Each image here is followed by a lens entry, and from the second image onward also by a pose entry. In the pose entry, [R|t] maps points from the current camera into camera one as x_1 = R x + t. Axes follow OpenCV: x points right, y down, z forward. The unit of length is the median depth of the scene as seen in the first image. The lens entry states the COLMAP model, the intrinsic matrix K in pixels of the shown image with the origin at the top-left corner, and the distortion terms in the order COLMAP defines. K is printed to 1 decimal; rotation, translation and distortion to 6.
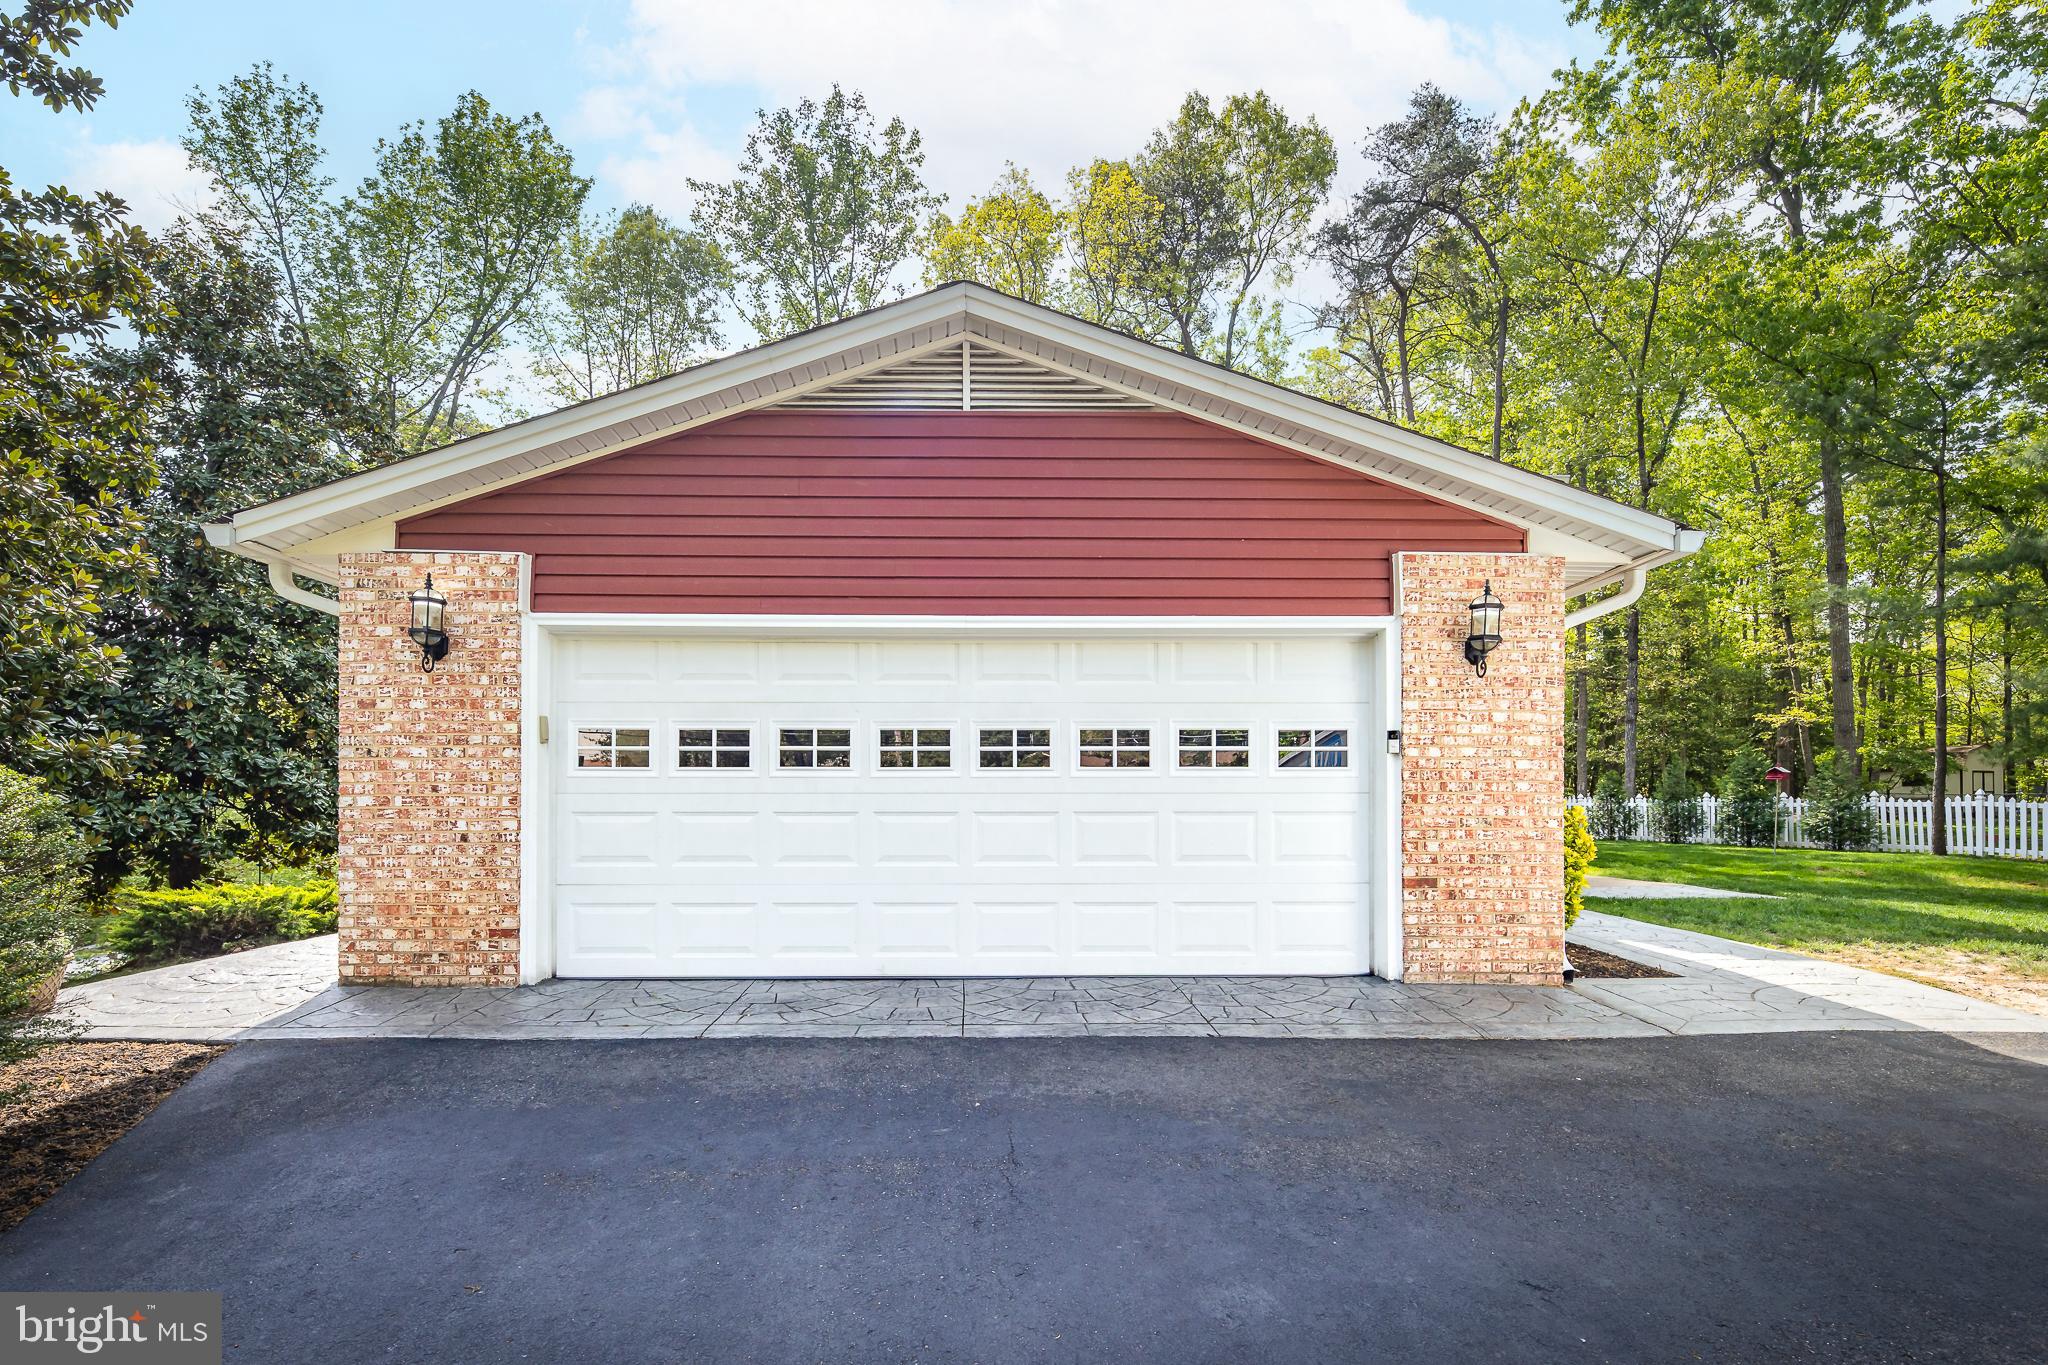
lens RADIAL K [[1020.1, 0, 1024.0], [0, 1020.1, 820.3], [0, 0, 1]] dist [-0.001989, -0.000219]
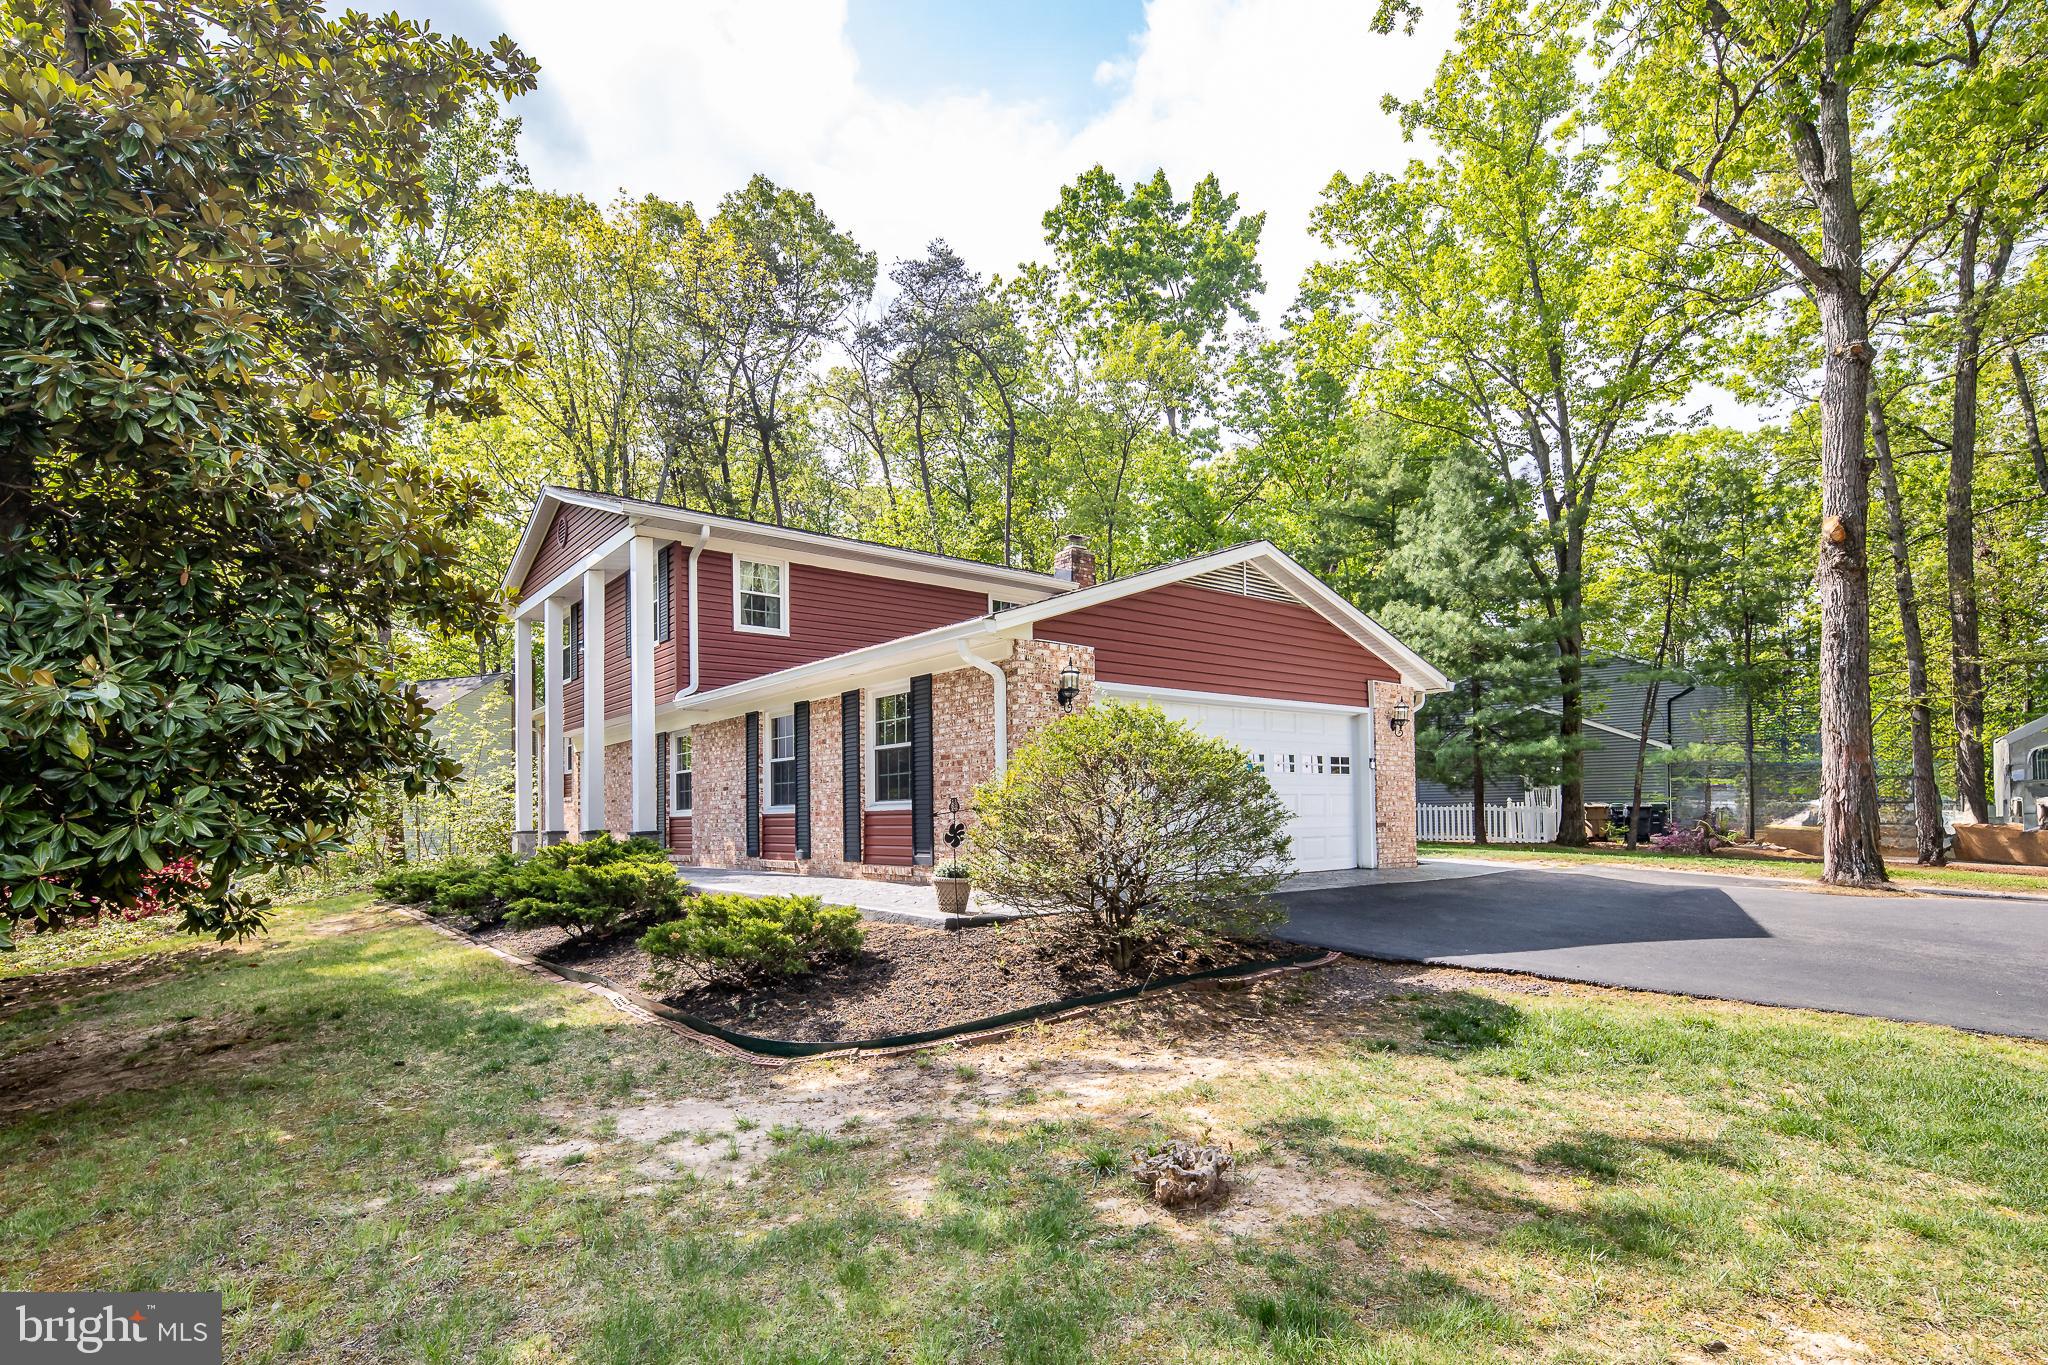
lens RADIAL K [[1017.7, 0, 1019.3], [0, 1017.7, 791.6], [0, 0, 1]] dist [0.010307, -0.000274]
pose [[0.793297, 0.003921, 0.608822, -1.592527], [0.014328, 0.999582, -0.025106, 0.031131], [-0.608666, 0.028640, 0.792910, -0.312521]]
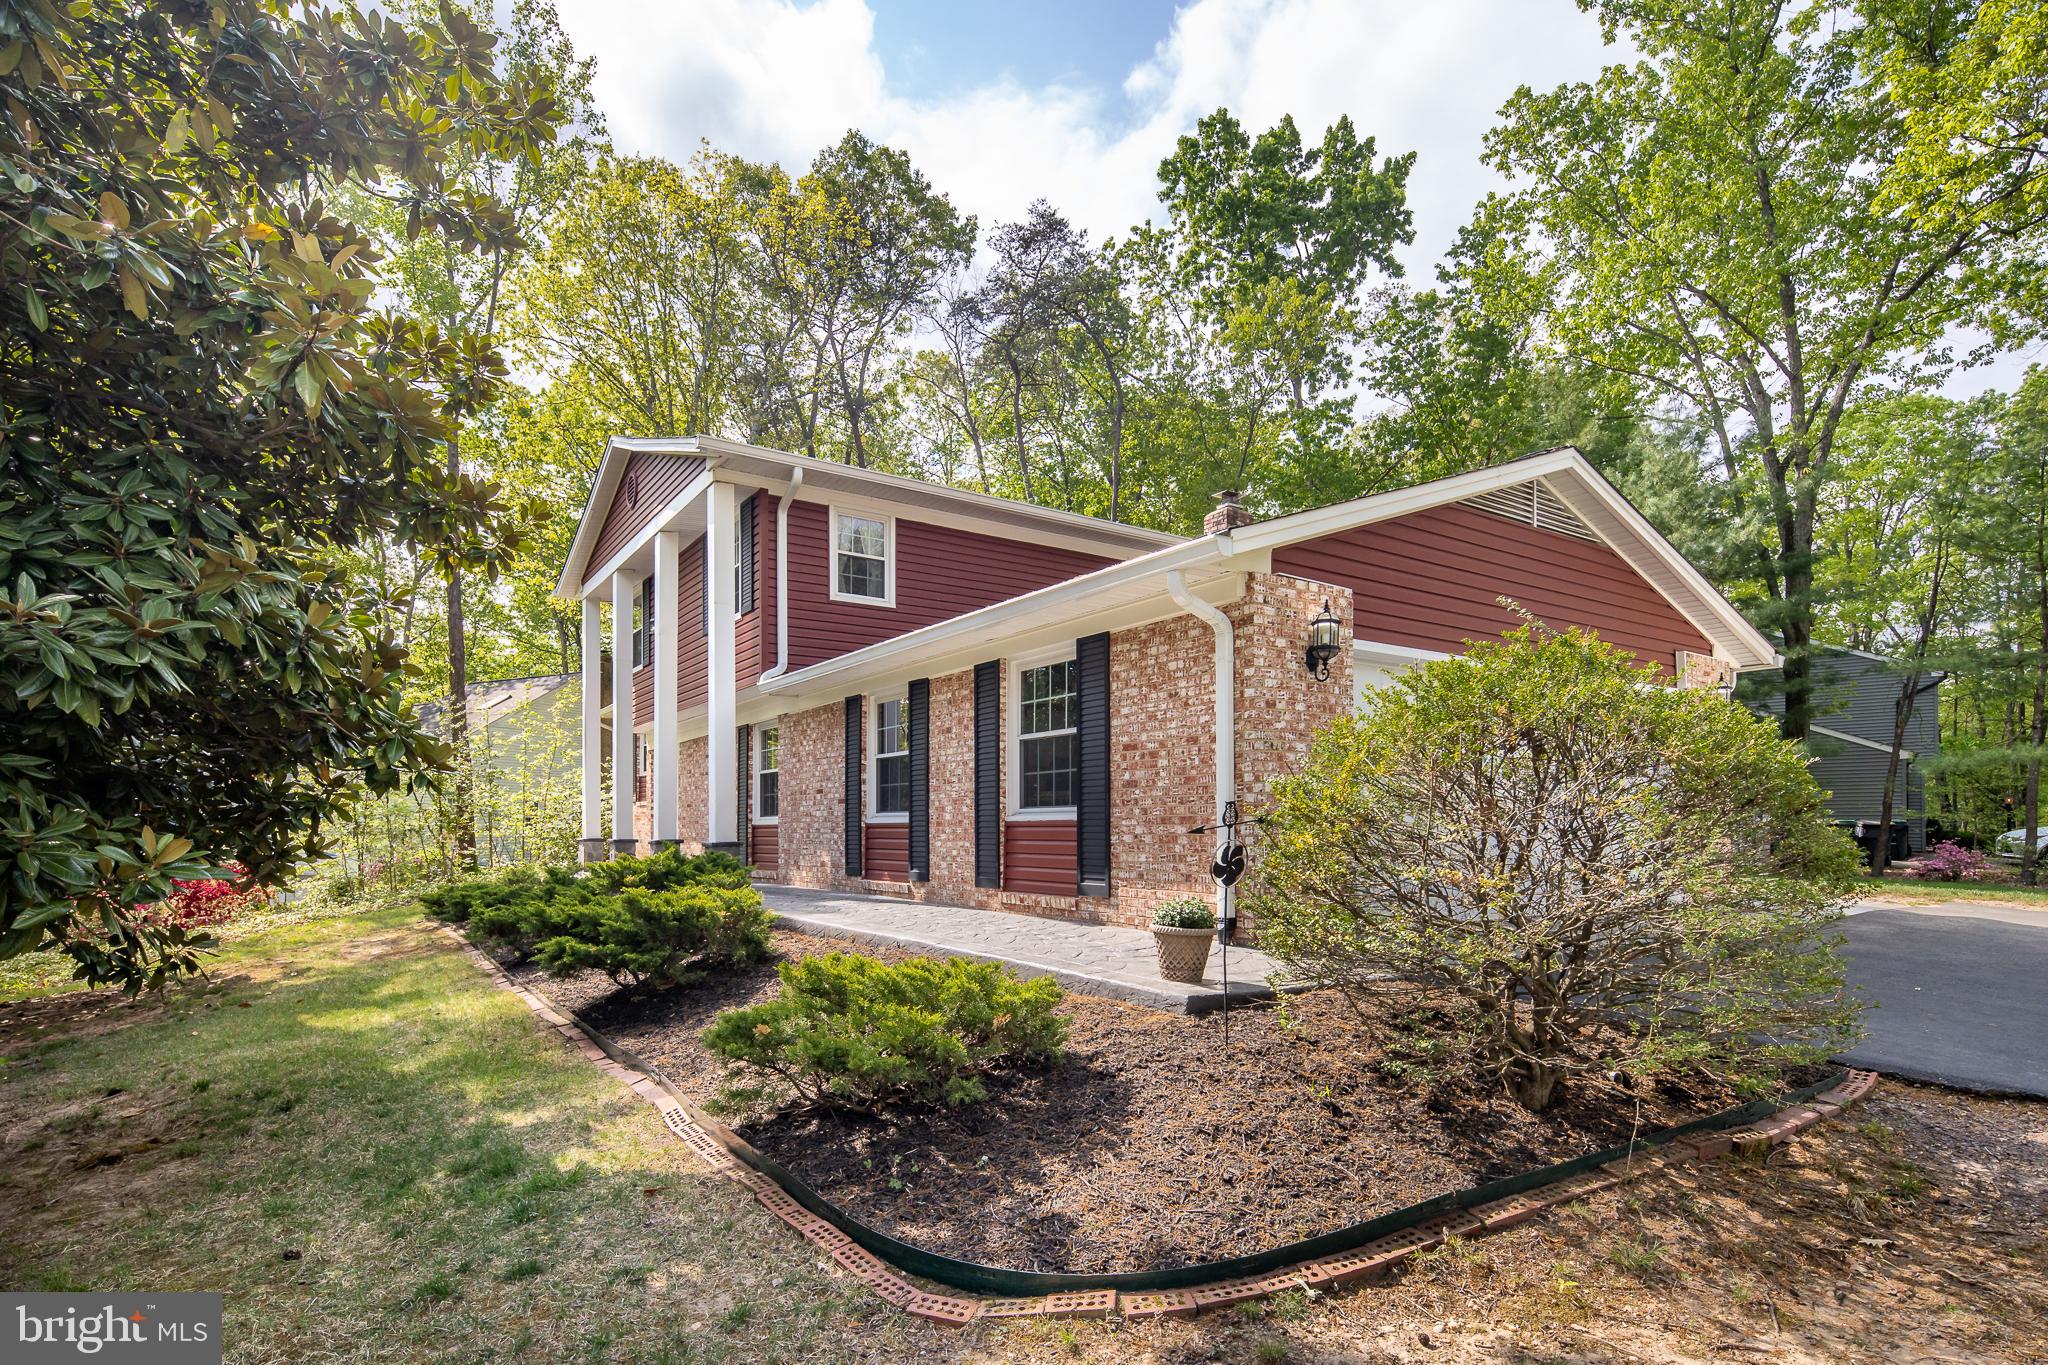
lens RADIAL K [[1020.1, 0, 1024.0], [0, 1020.1, 820.3], [0, 0, 1]] dist [-0.001989, -0.000219]
pose [[0.833659, 0.001728, 0.552277, -1.430720], [0.002776, 0.999969, -0.007320, 0.024962], [-0.552272, 0.007636, 0.833629, 0.174540]]
